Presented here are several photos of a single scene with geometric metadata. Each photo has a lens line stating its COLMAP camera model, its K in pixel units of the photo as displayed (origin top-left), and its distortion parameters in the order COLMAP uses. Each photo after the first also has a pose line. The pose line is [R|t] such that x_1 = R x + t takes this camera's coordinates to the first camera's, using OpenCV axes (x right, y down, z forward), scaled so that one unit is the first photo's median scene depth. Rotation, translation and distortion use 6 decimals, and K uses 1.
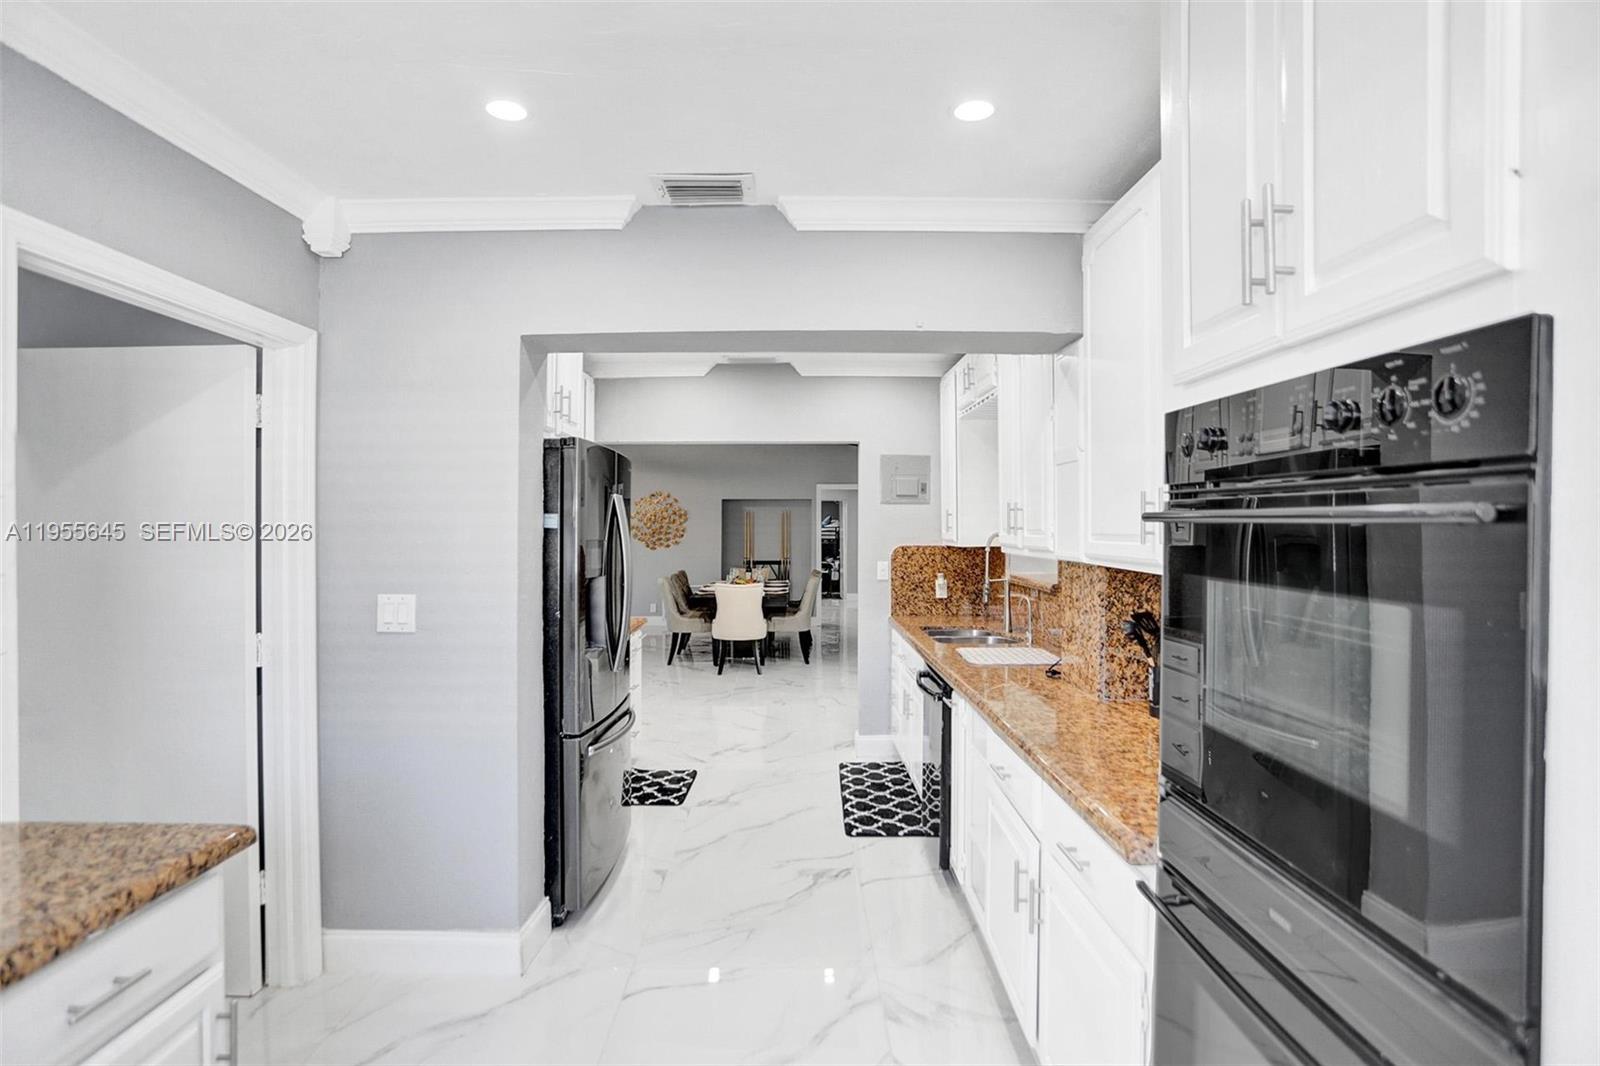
lens RADIAL K [[780.1, 0, 800.8], [0, 780.1, 529.5], [0, 0, 1]] dist [-0.049025, 0.011477]
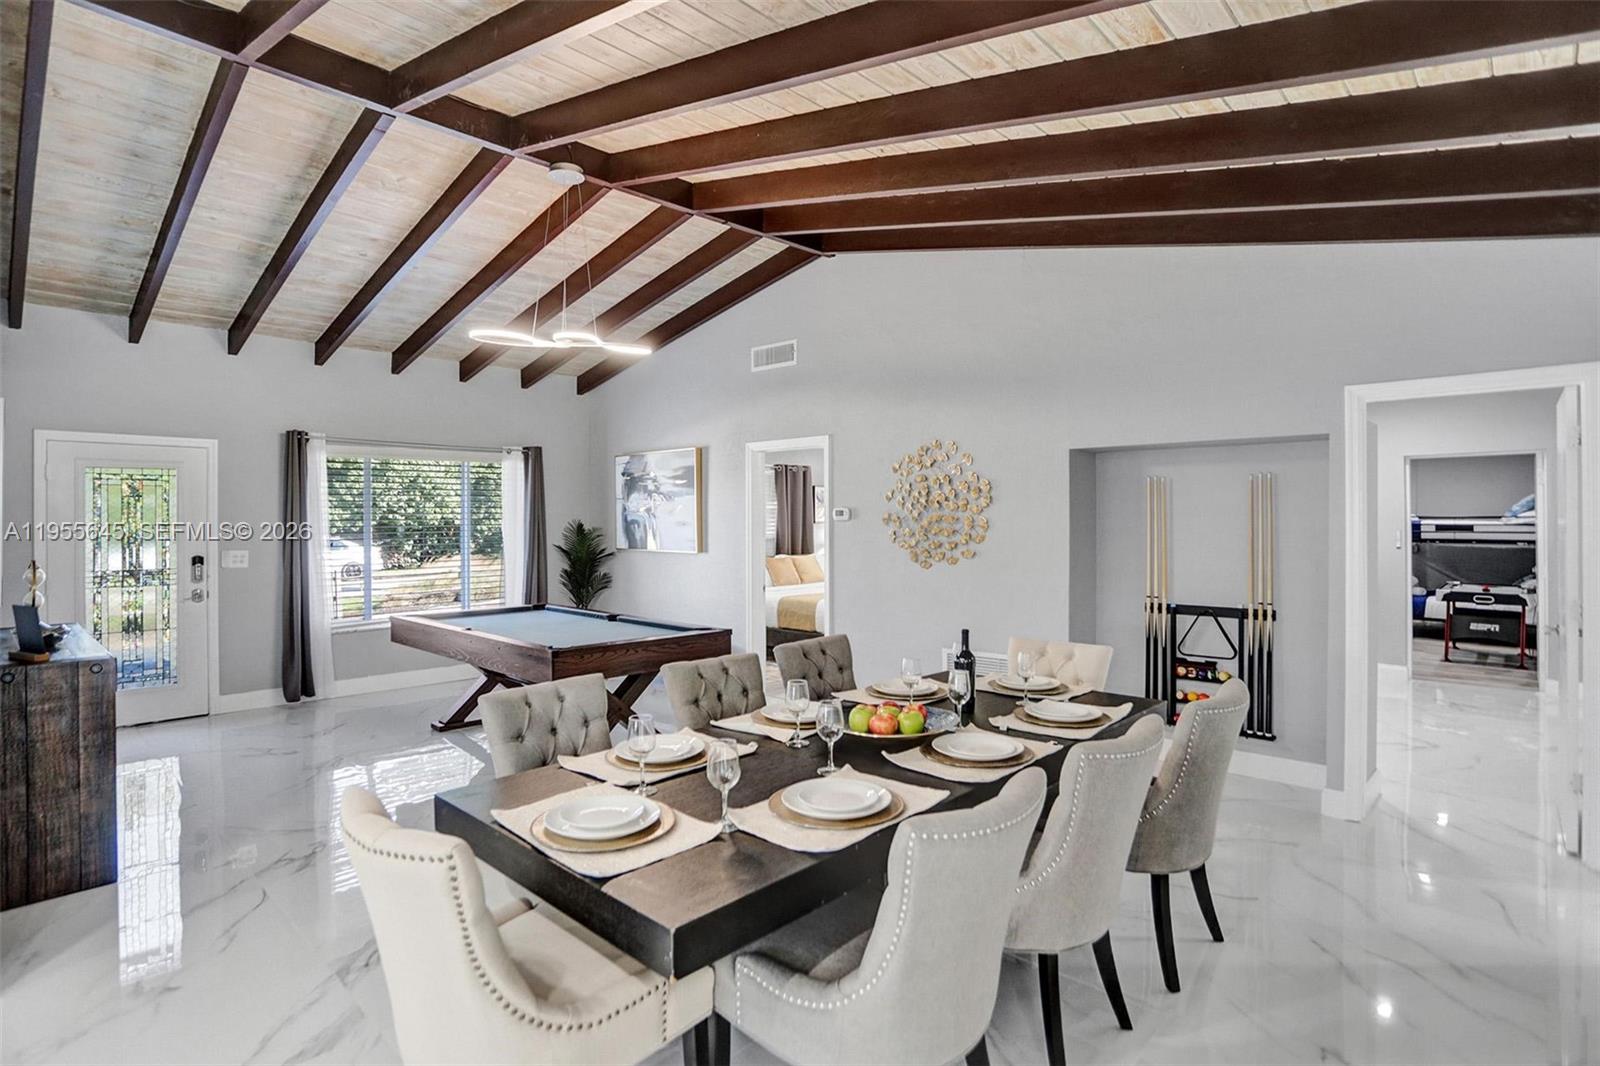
lens RADIAL K [[780.1, 0, 791.9], [0, 780.1, 521.3], [0, 0, 1]] dist [-0.049025, 0.011477]
pose [[0.697448, -0.003938, -0.716625, 0.085006], [0.004553, 0.999989, -0.001064, -0.001312], [0.716621, -0.002520, 0.697458, 0.614667]]
